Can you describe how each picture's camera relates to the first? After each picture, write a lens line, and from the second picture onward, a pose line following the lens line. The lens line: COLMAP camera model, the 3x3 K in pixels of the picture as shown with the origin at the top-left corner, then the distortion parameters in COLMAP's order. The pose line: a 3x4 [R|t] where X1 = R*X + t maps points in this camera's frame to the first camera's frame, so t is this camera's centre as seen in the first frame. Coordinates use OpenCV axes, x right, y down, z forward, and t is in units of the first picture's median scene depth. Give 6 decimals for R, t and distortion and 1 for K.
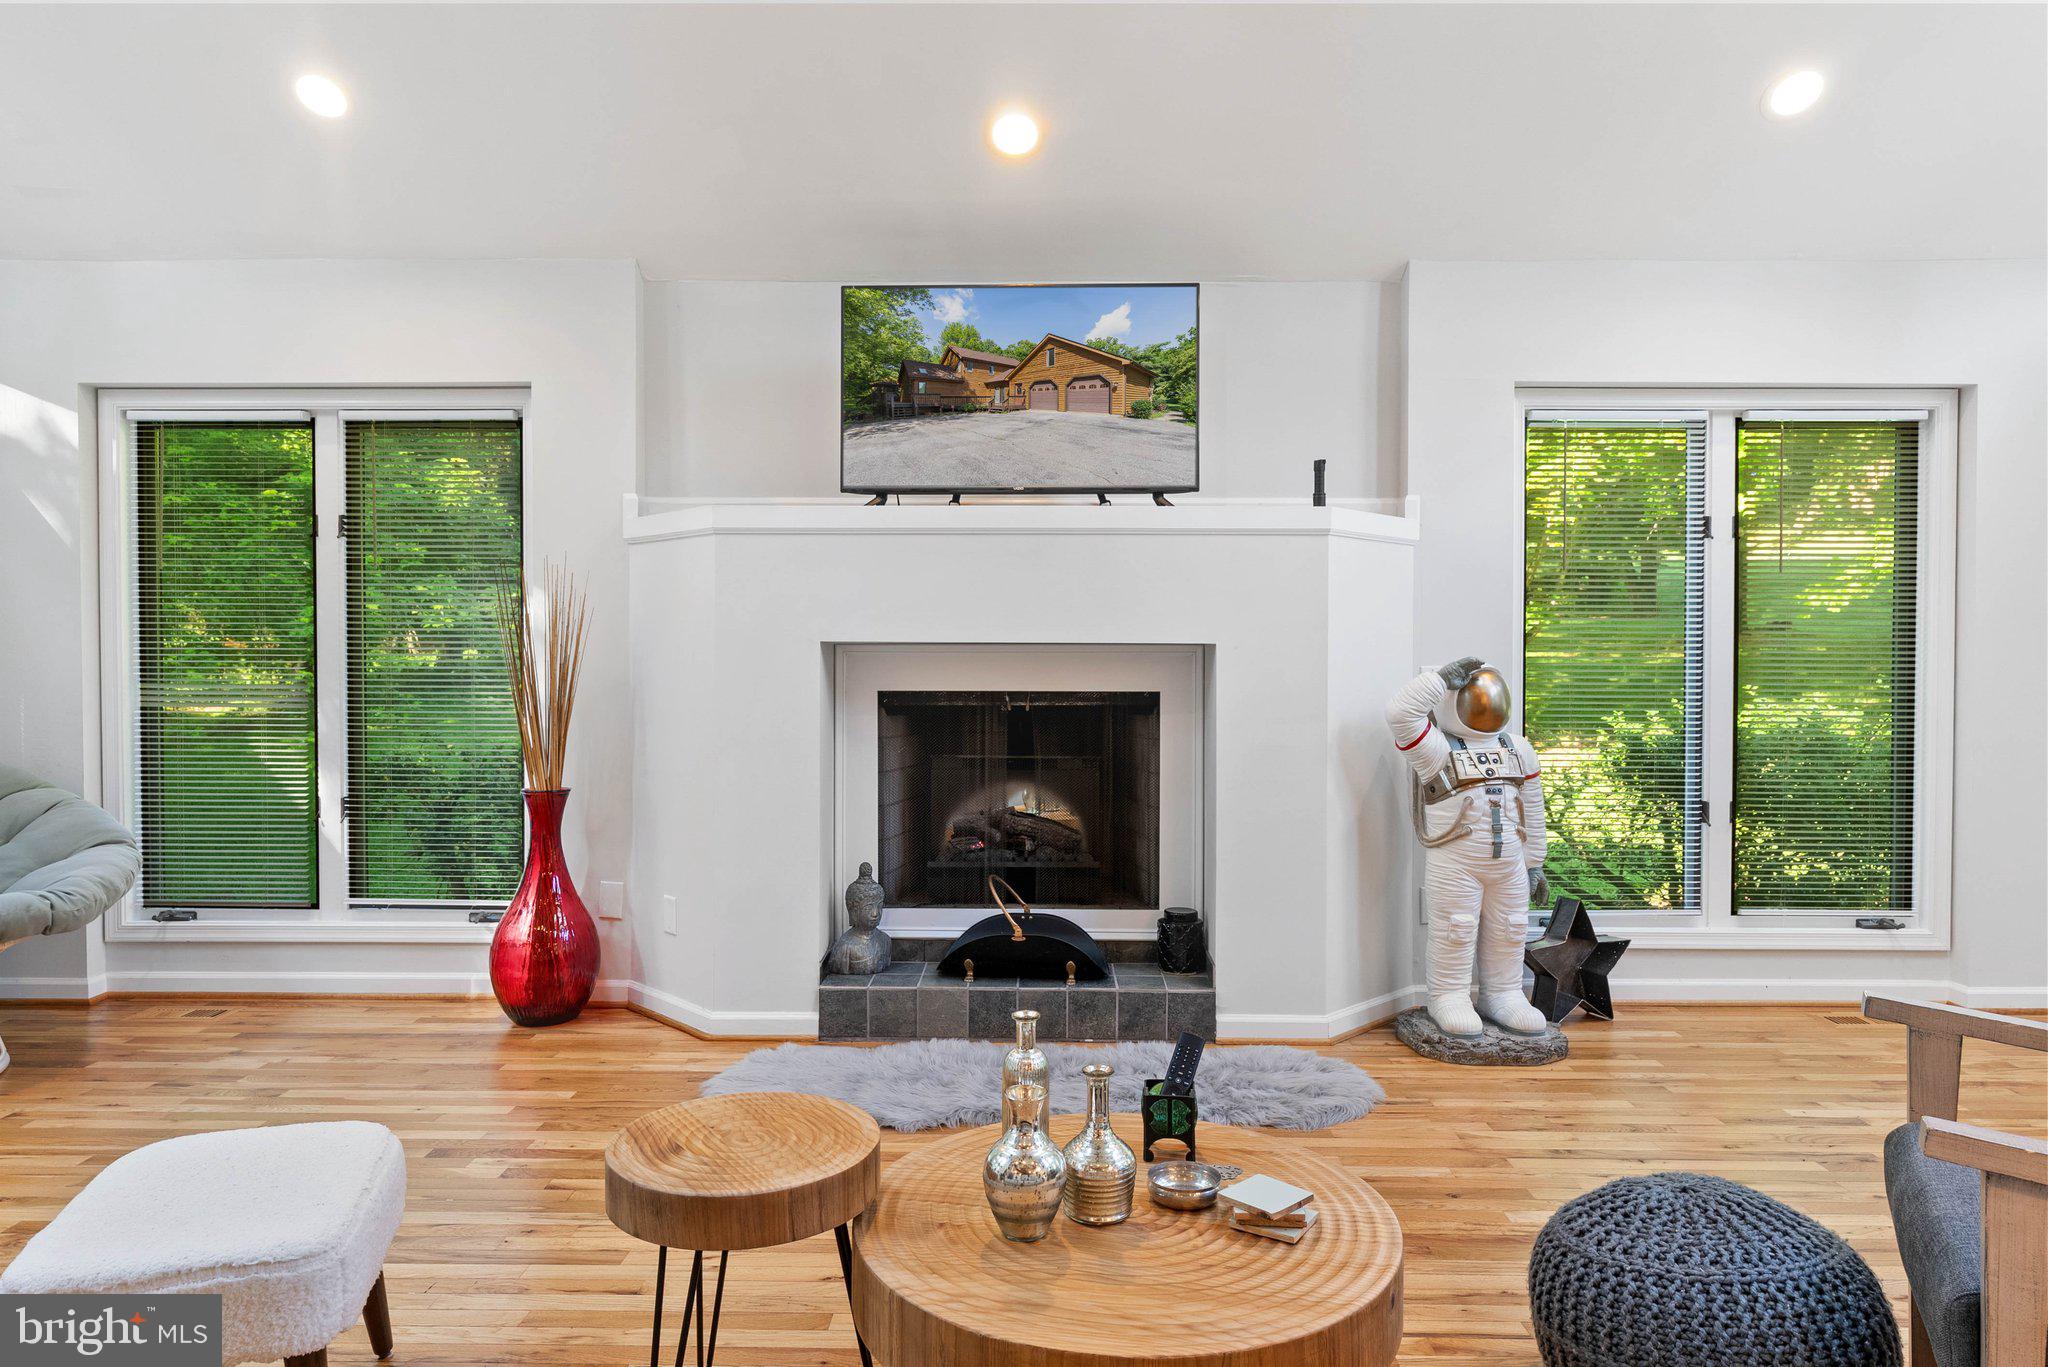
lens RADIAL K [[1283.8, 0, 1029.4], [0, 1283.8, 673.2], [0, 0, 1]] dist [-0.006654, -0.000488]
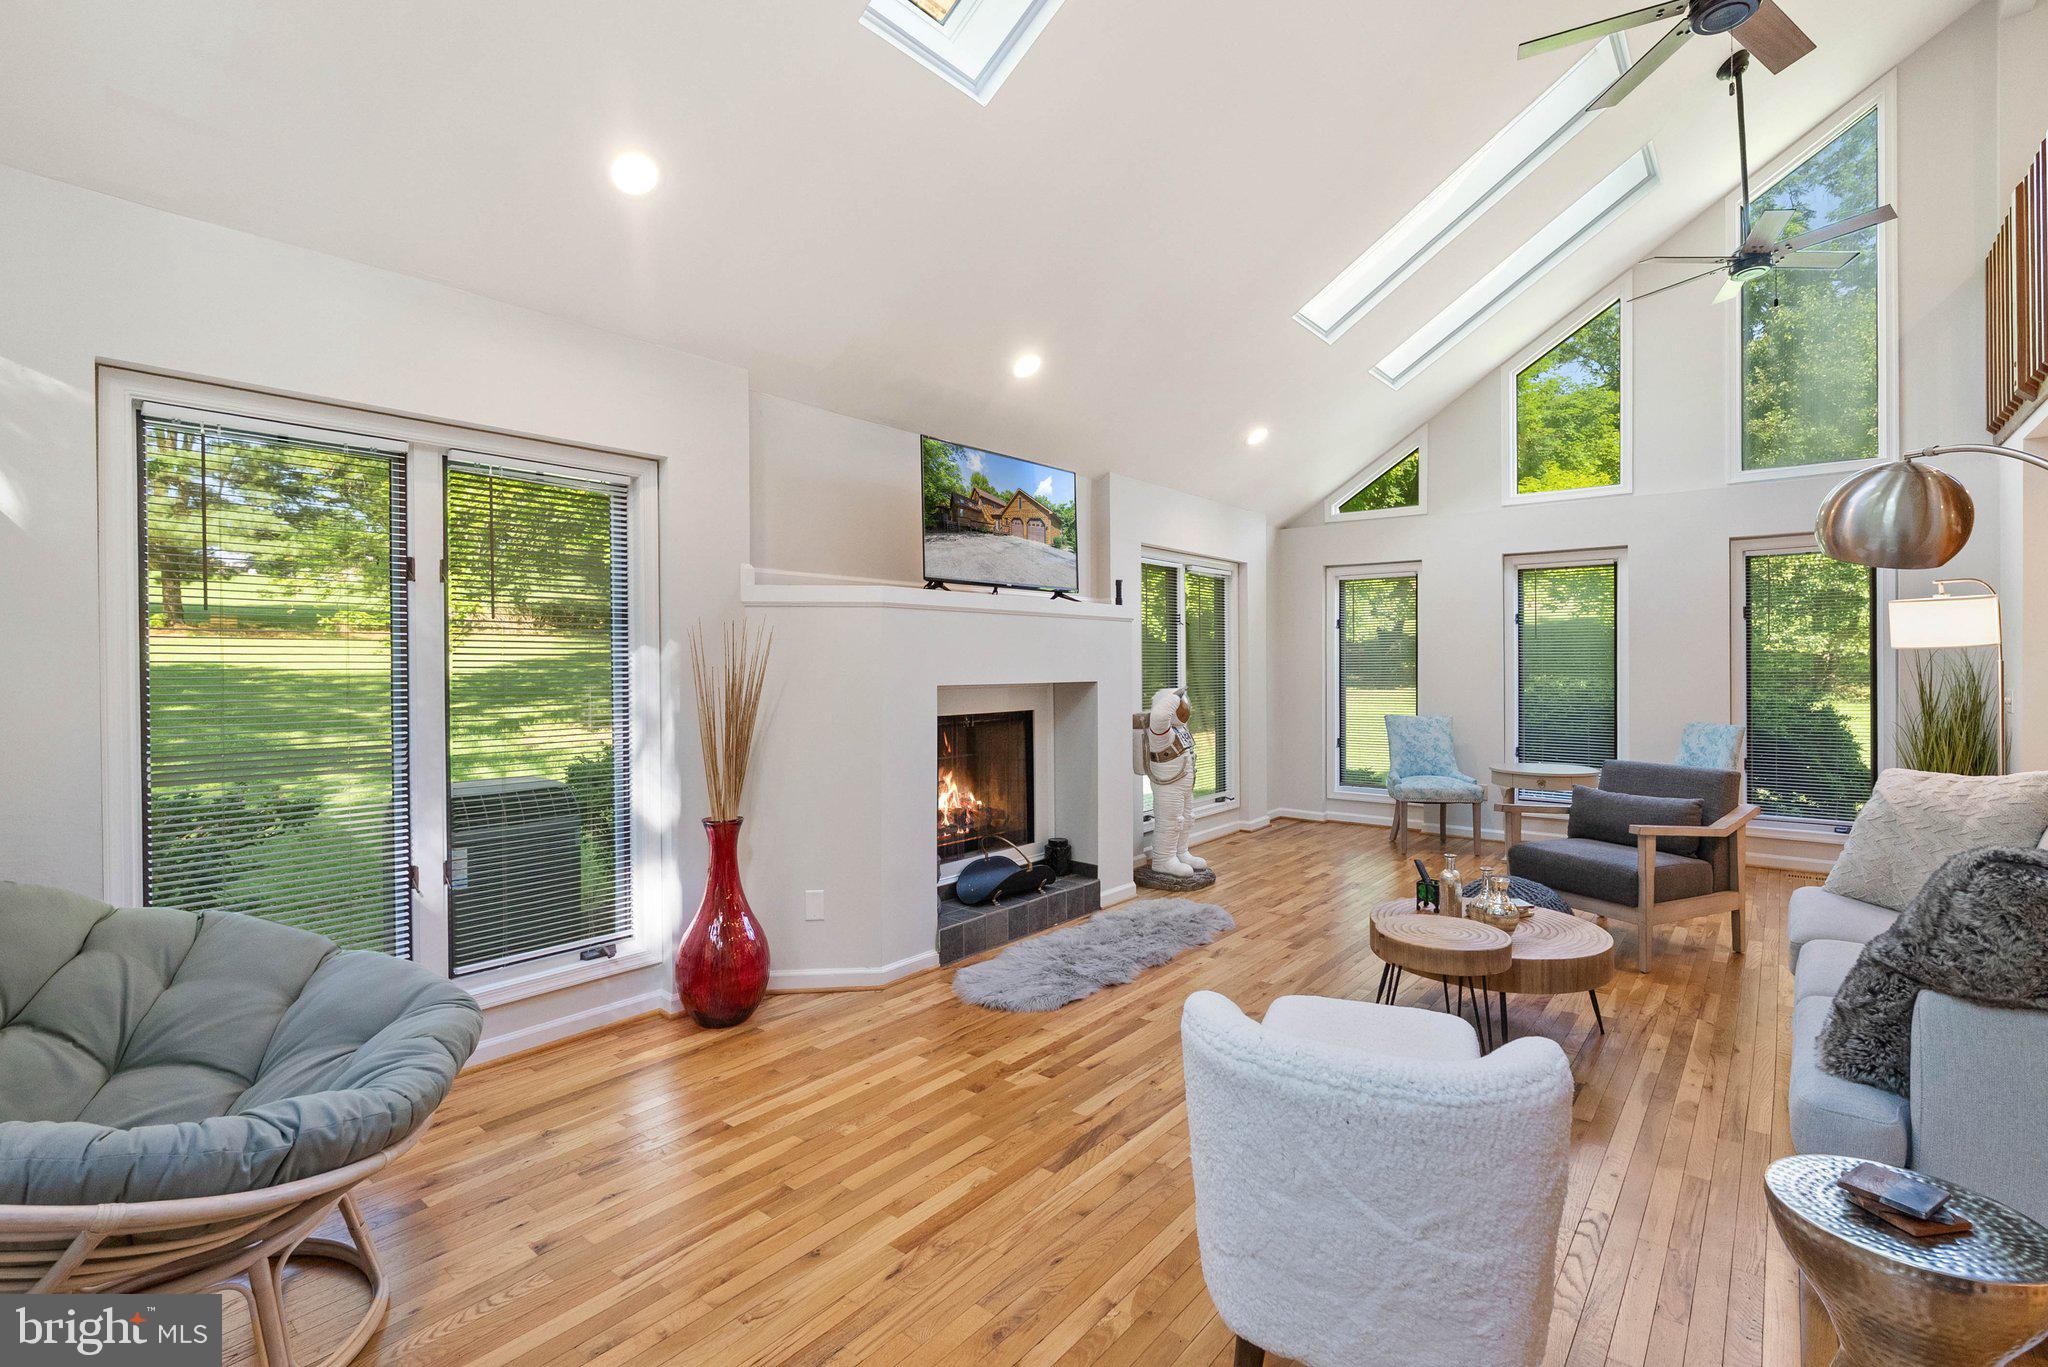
lens RADIAL K [[918.1, 0, 1023.4], [0, 918.1, 693.2], [0, 0, 1]] dist [-0.010317, 0.000223]
pose [[0.631427, -0.031172, 0.774809, -0.865082], [0.019192, 0.999514, 0.024571, -0.039913], [-0.775198, -0.000645, 0.631718, 0.279741]]
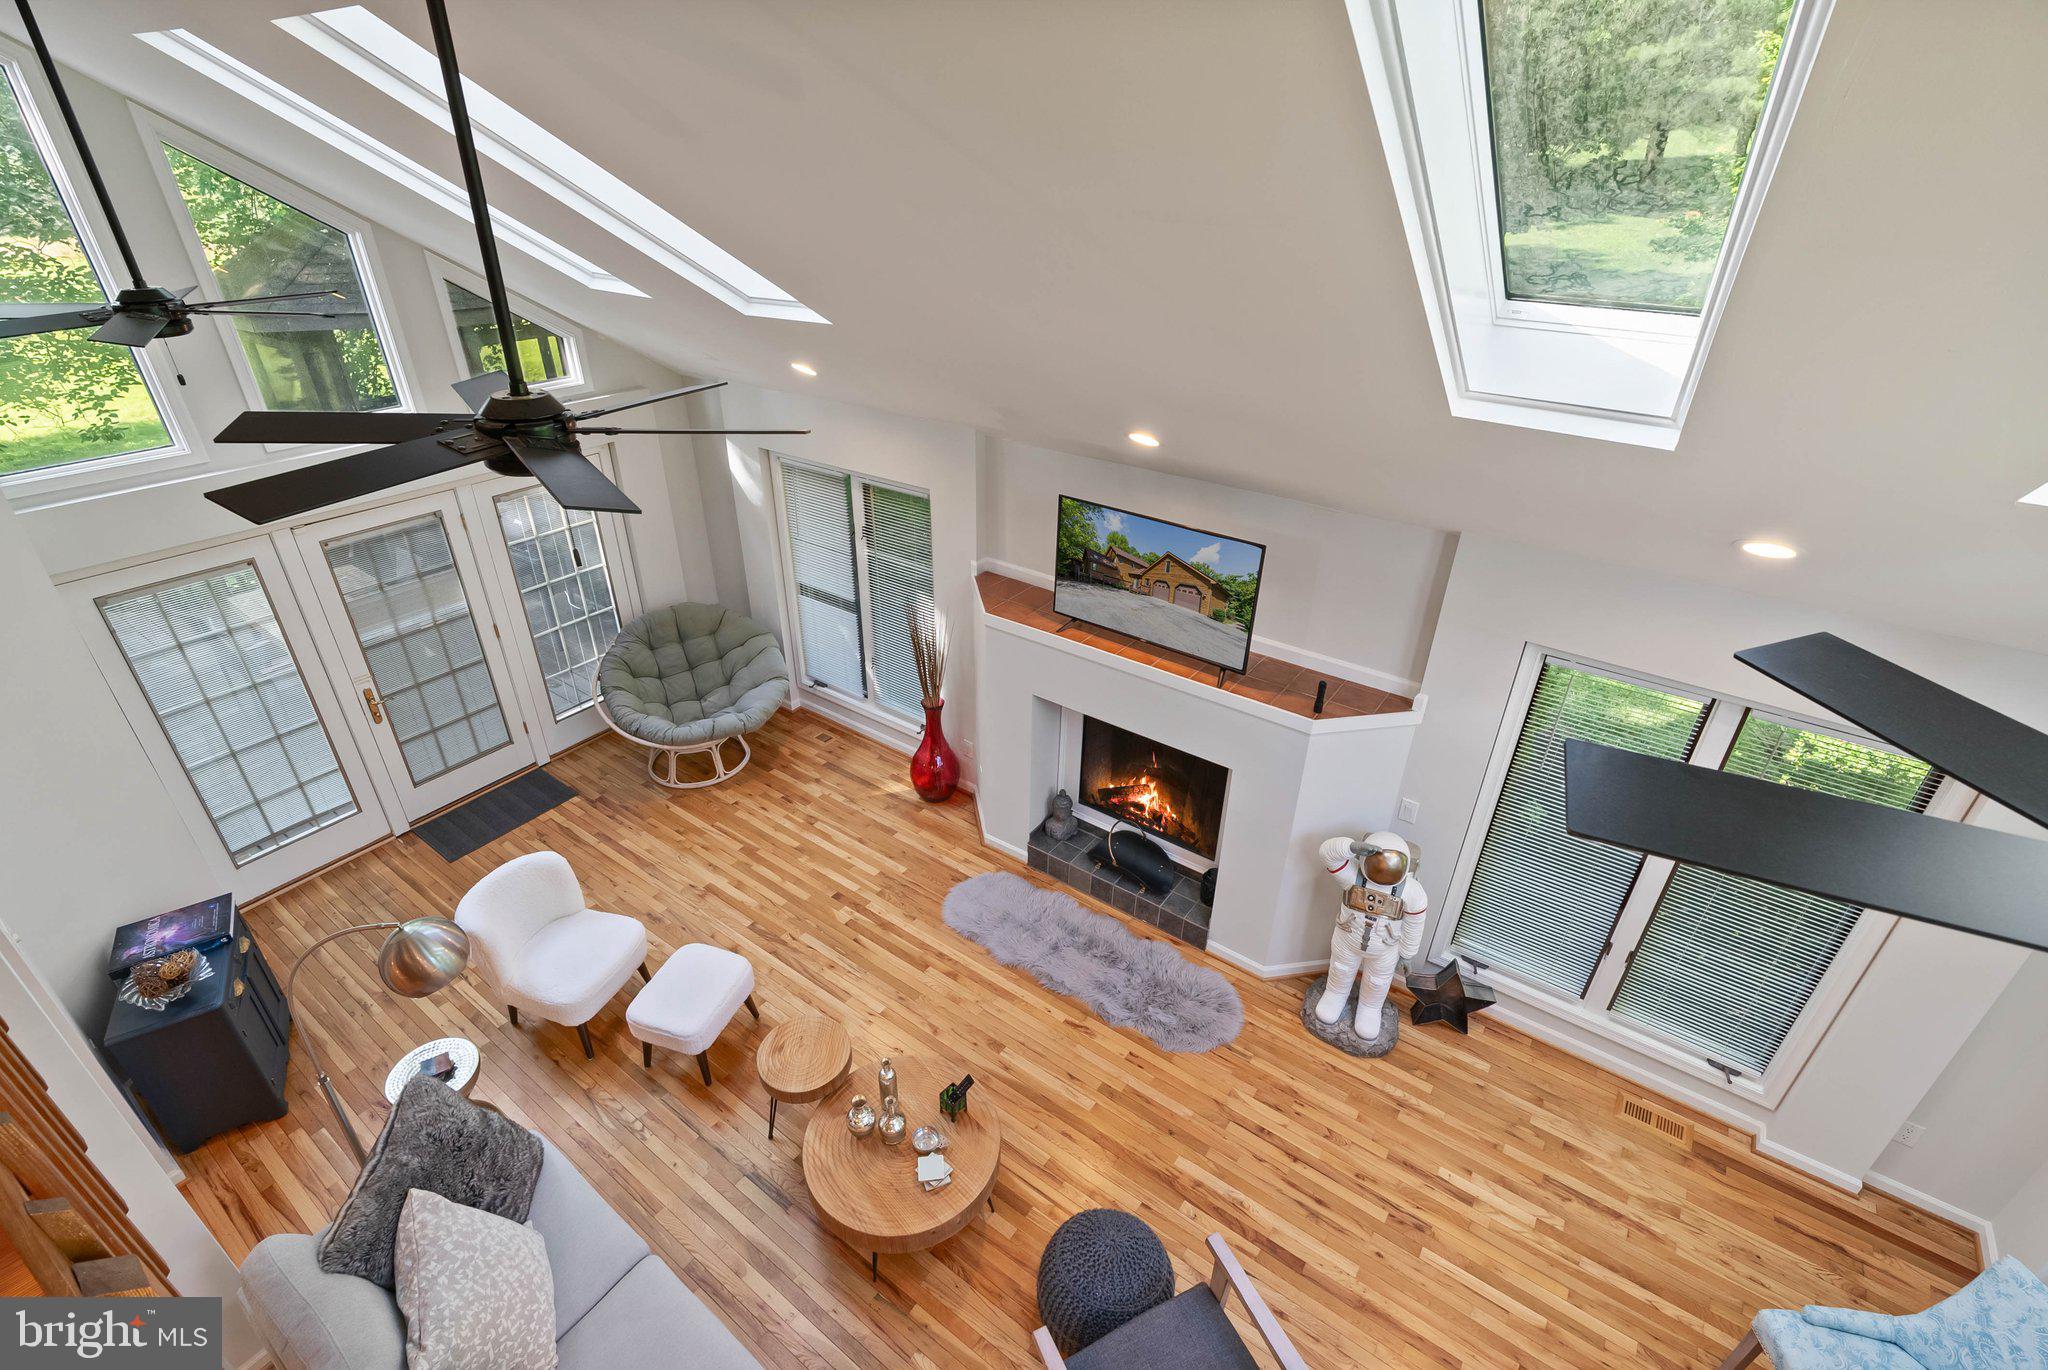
lens RADIAL K [[918.1, 0, 1023.4], [0, 918.1, 694.7], [0, 0, 1]] dist [-0.010317, 0.000223]
pose [[0.817803, 0.294775, -0.494273, 0.459782], [-0.015981, 0.870162, 0.492506, -0.648907], [0.575277, -0.394874, 0.716332, 0.061507]]
